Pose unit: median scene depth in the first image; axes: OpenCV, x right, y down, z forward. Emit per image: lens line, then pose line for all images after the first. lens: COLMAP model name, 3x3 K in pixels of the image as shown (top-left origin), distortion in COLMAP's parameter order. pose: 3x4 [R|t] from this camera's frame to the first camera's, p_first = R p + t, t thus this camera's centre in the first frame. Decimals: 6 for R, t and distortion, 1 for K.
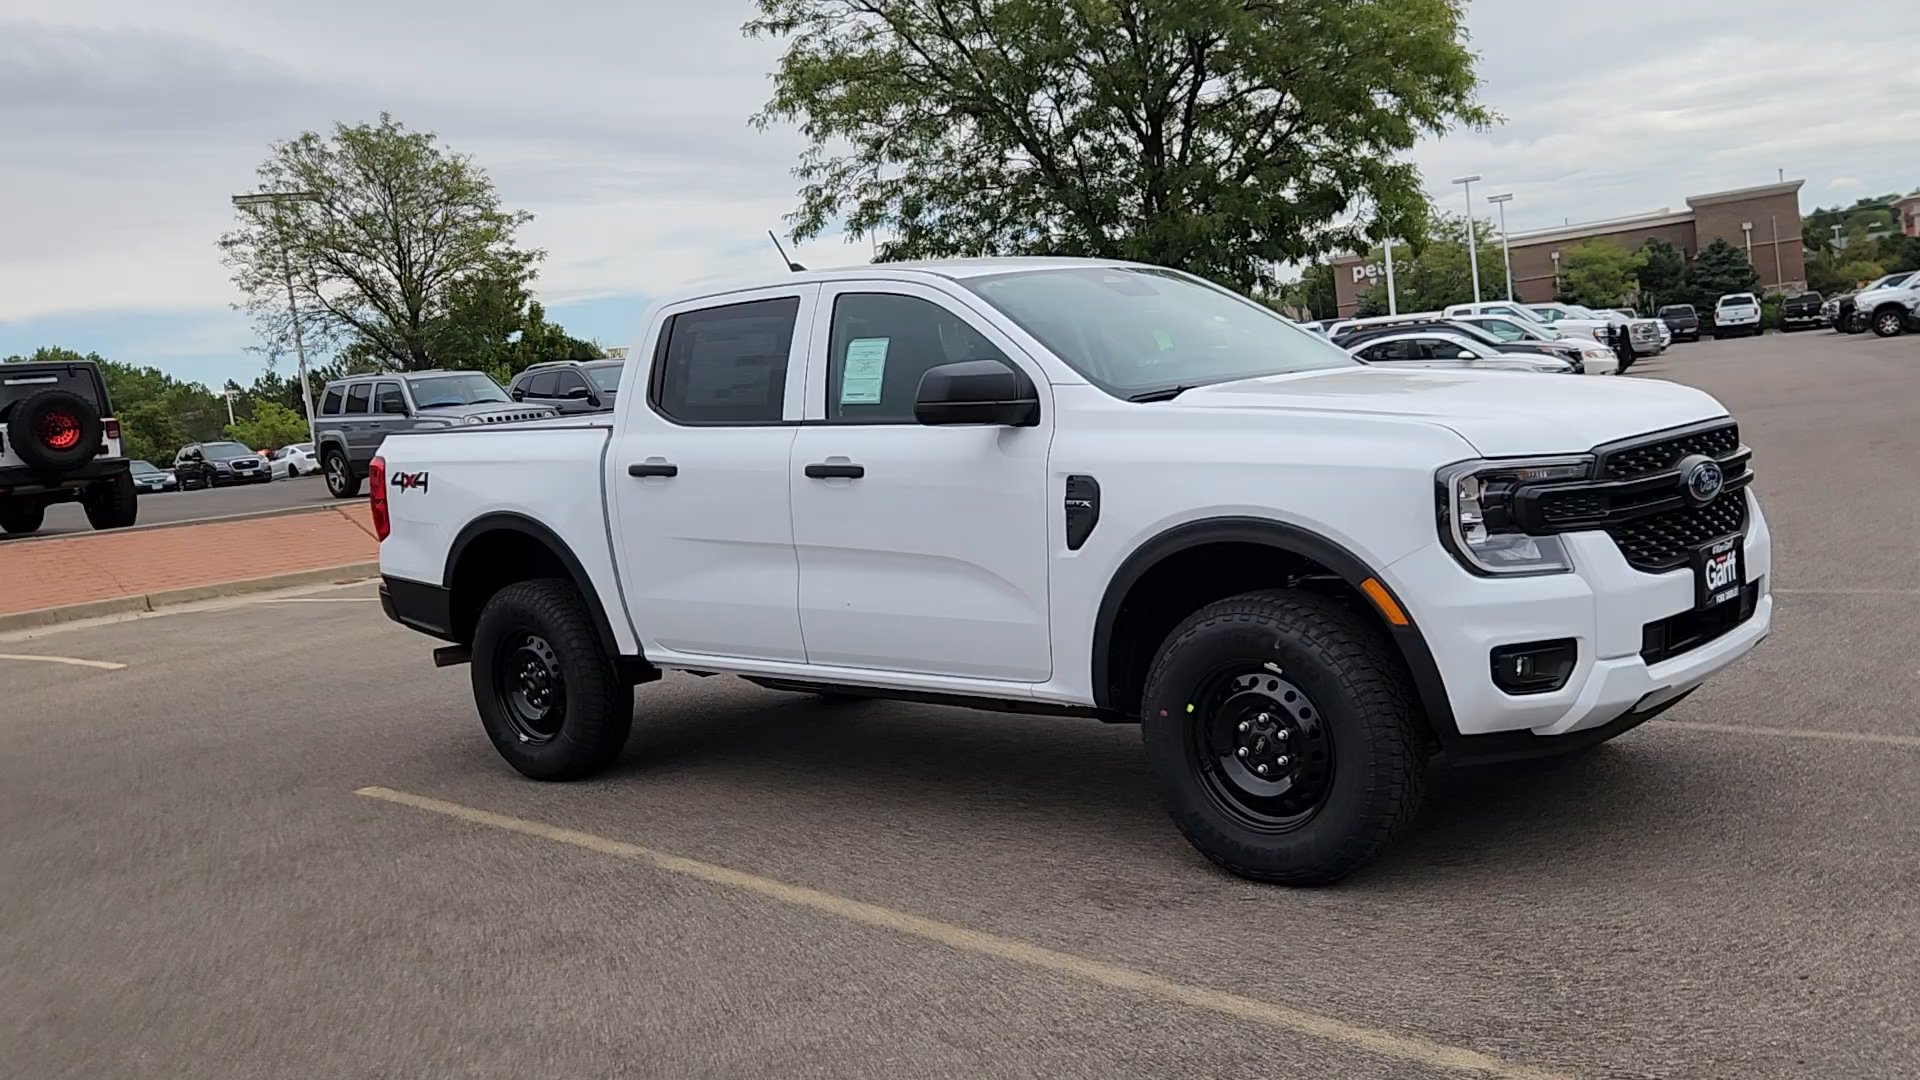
lens RADIAL K [[1817.1, 0, 943.5], [0, 1817.1, 564.9], [0, 0, 1]] dist [0.033961, -0.021588]
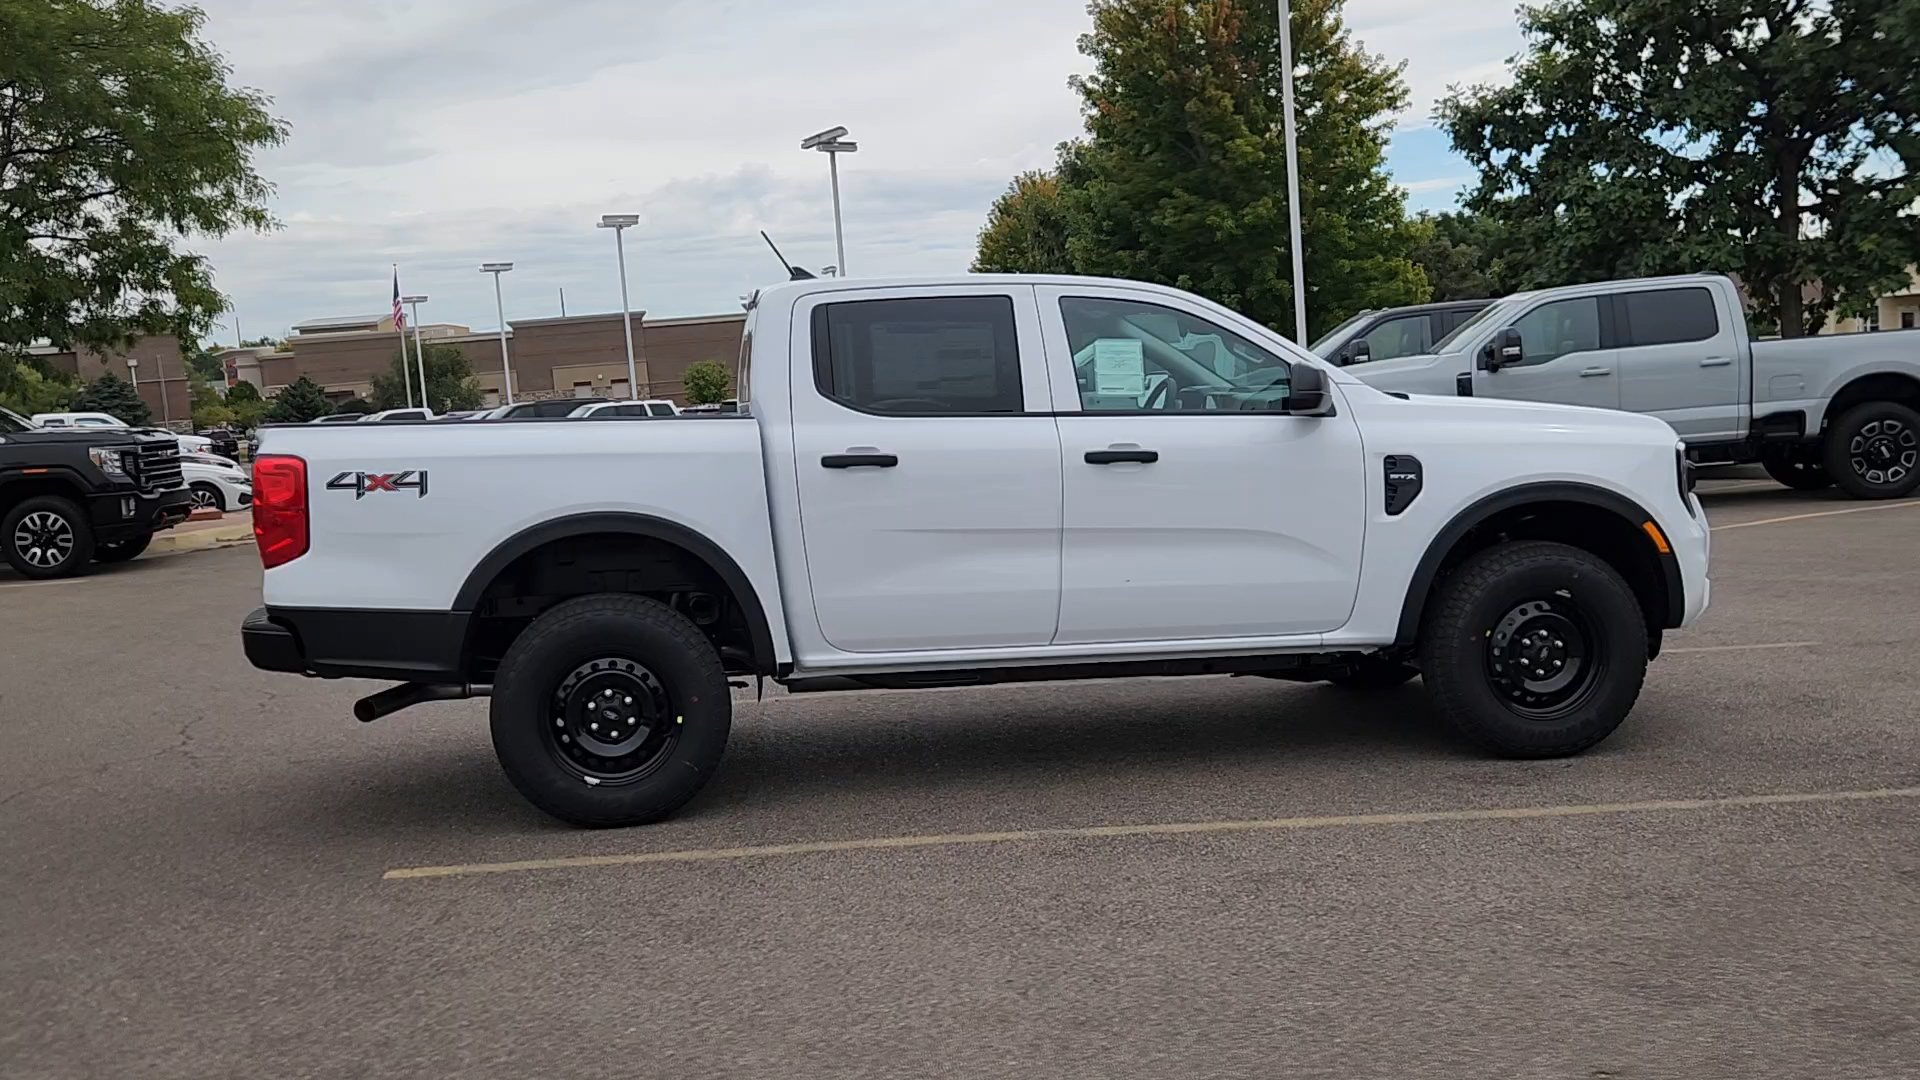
lens RADIAL K [[1817.1, 0, 943.5], [0, 1817.1, 564.9], [0, 0, 1]] dist [0.033961, -0.021588]
pose [[0.640858, -0.007420, 0.767623, -0.720839], [0.066939, 0.996685, -0.046251, 0.041572], [-0.764735, 0.081024, 0.639230, 0.296361]]
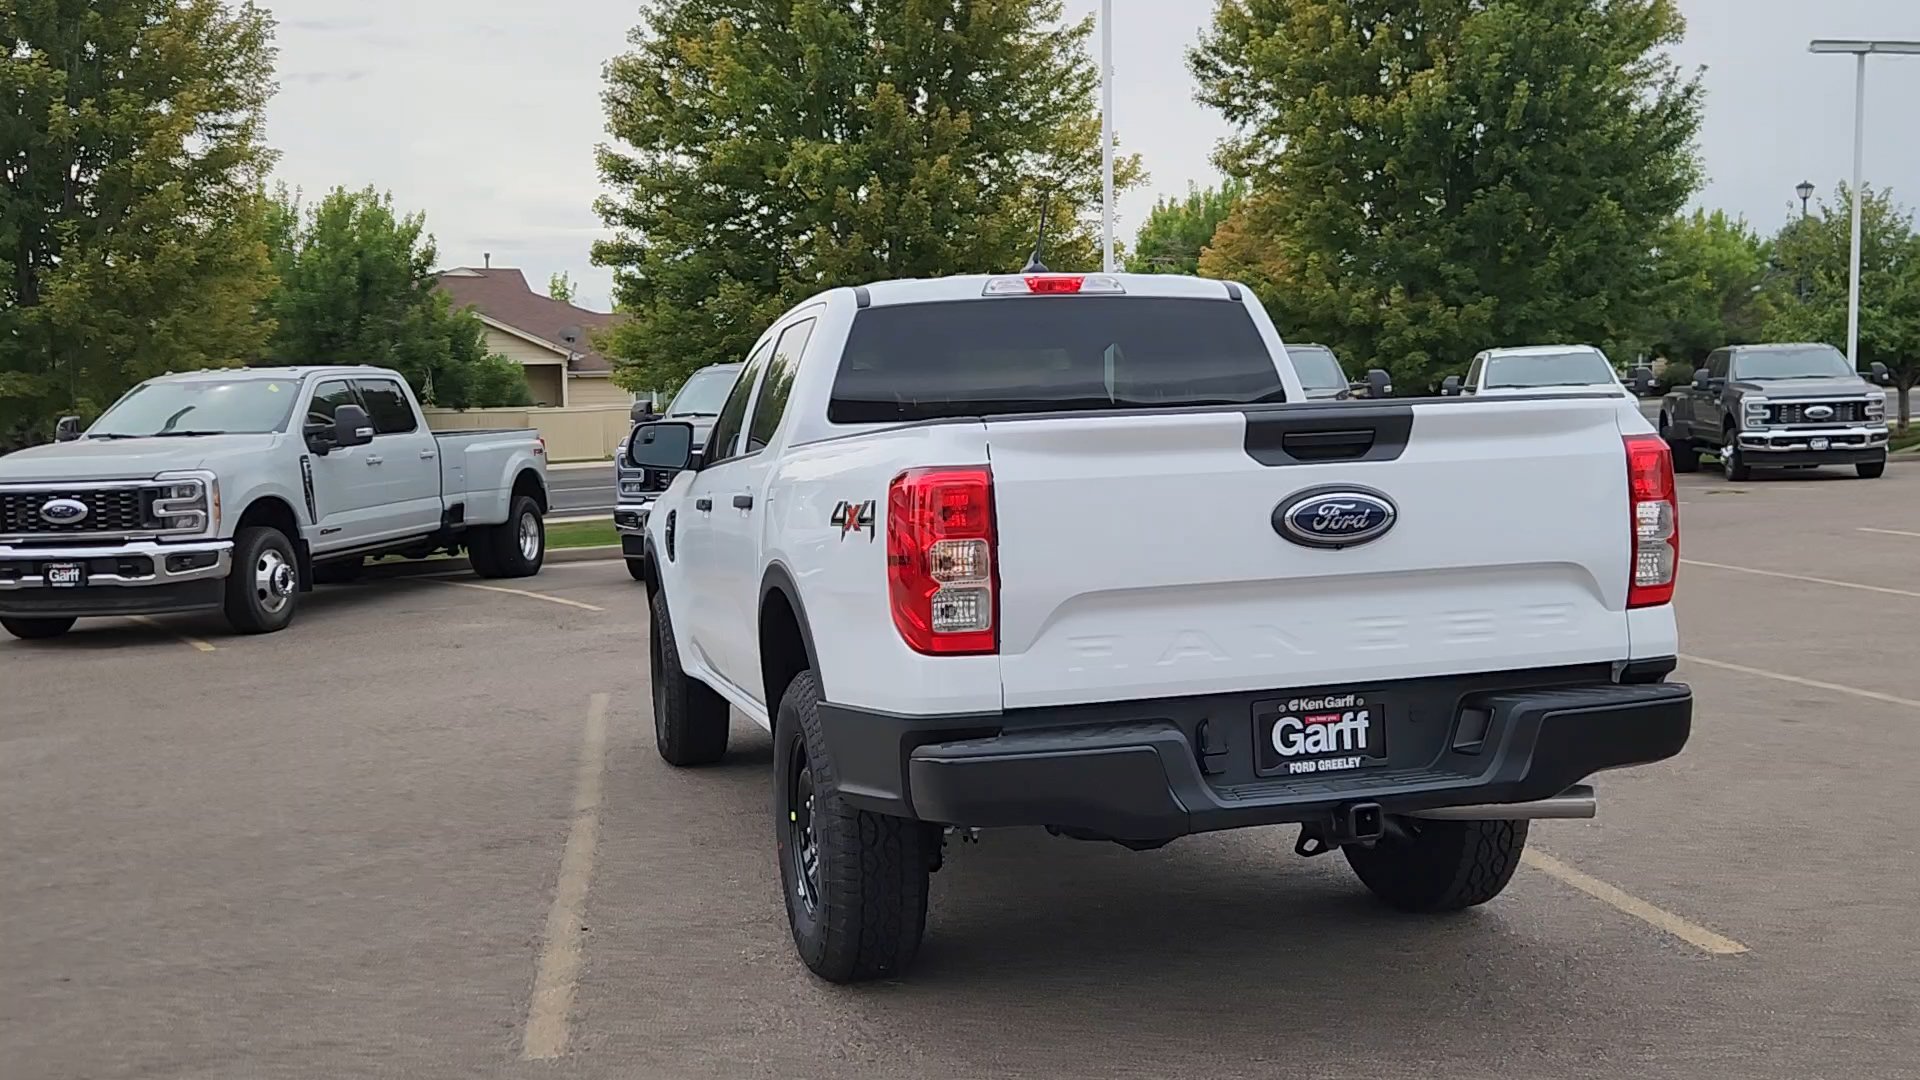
lens RADIAL K [[1817.1, 0, 943.5], [0, 1817.1, 564.9], [0, 0, 1]] dist [0.033961, -0.021588]
pose [[-0.831259, 0.087511, 0.548954, -0.426602], [0.173599, 0.979007, 0.106807, -0.114196], [-0.528083, 0.184083, -0.829001, 1.551886]]
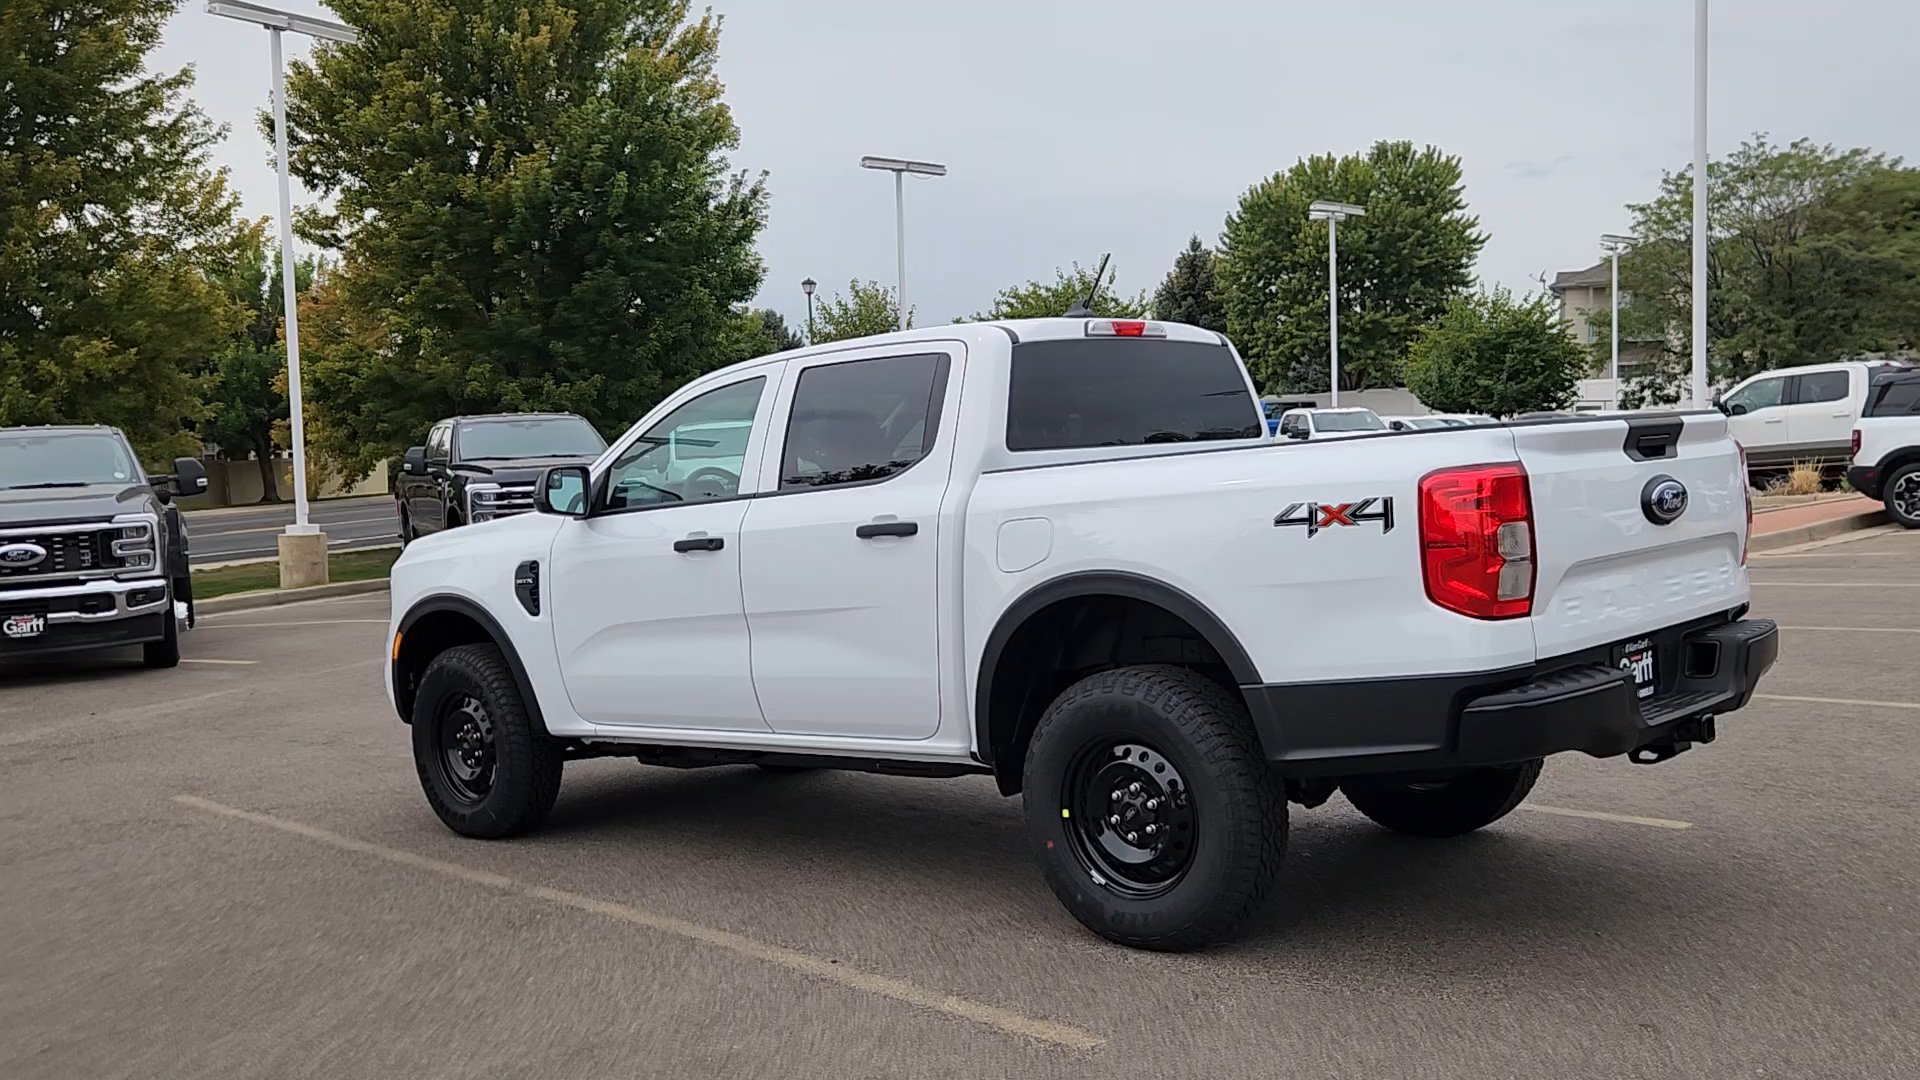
lens RADIAL K [[1817.1, 0, 943.5], [0, 1817.1, 564.9], [0, 0, 1]] dist [0.033961, -0.021588]
pose [[-0.987925, 0.154078, 0.016223, -0.008799], [0.154690, 0.975154, 0.158576, -0.174508], [0.008613, 0.159171, -0.987214, 1.723066]]
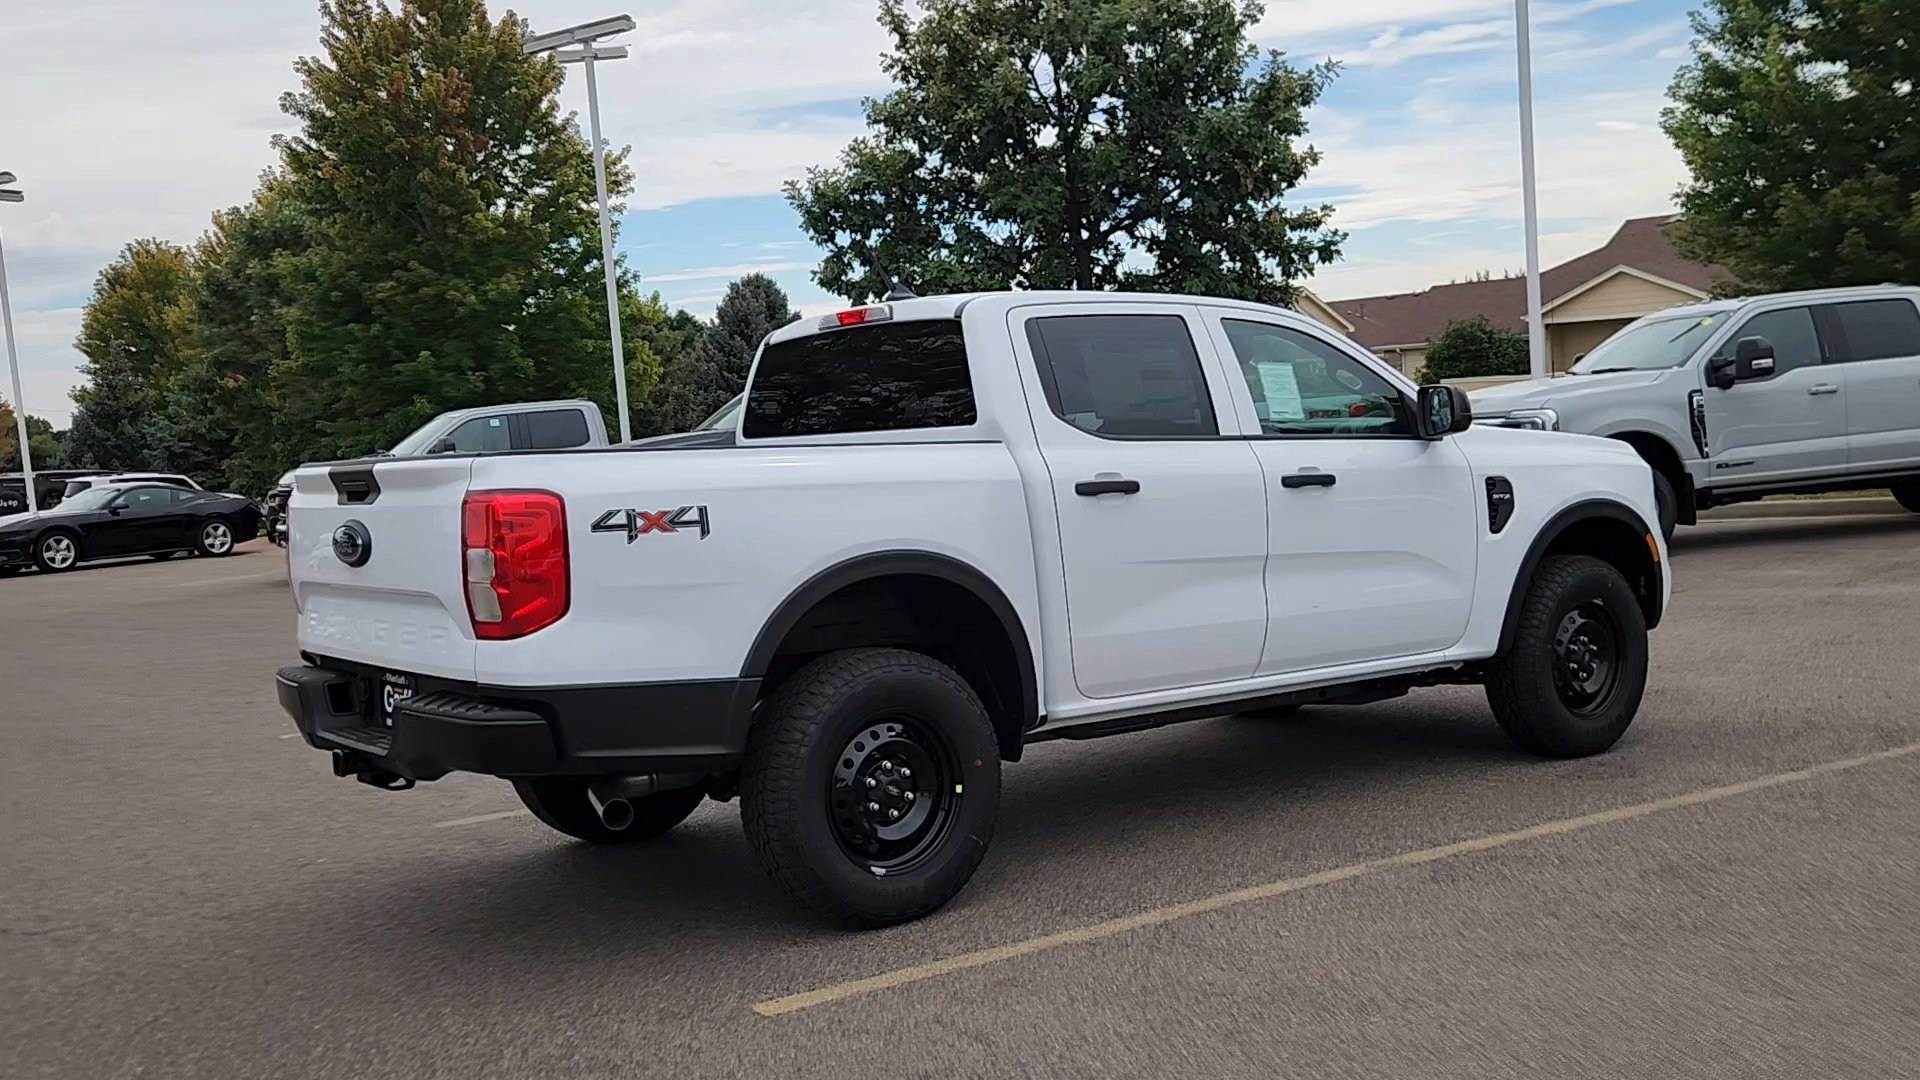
lens RADIAL K [[1817.1, 0, 943.5], [0, 1817.1, 564.9], [0, 0, 1]] dist [0.033961, -0.021588]
pose [[0.201972, 0.013261, 0.979302, -0.860088], [0.140340, 0.989198, -0.042339, 0.009197], [-0.969284, 0.145986, 0.197929, 0.754037]]
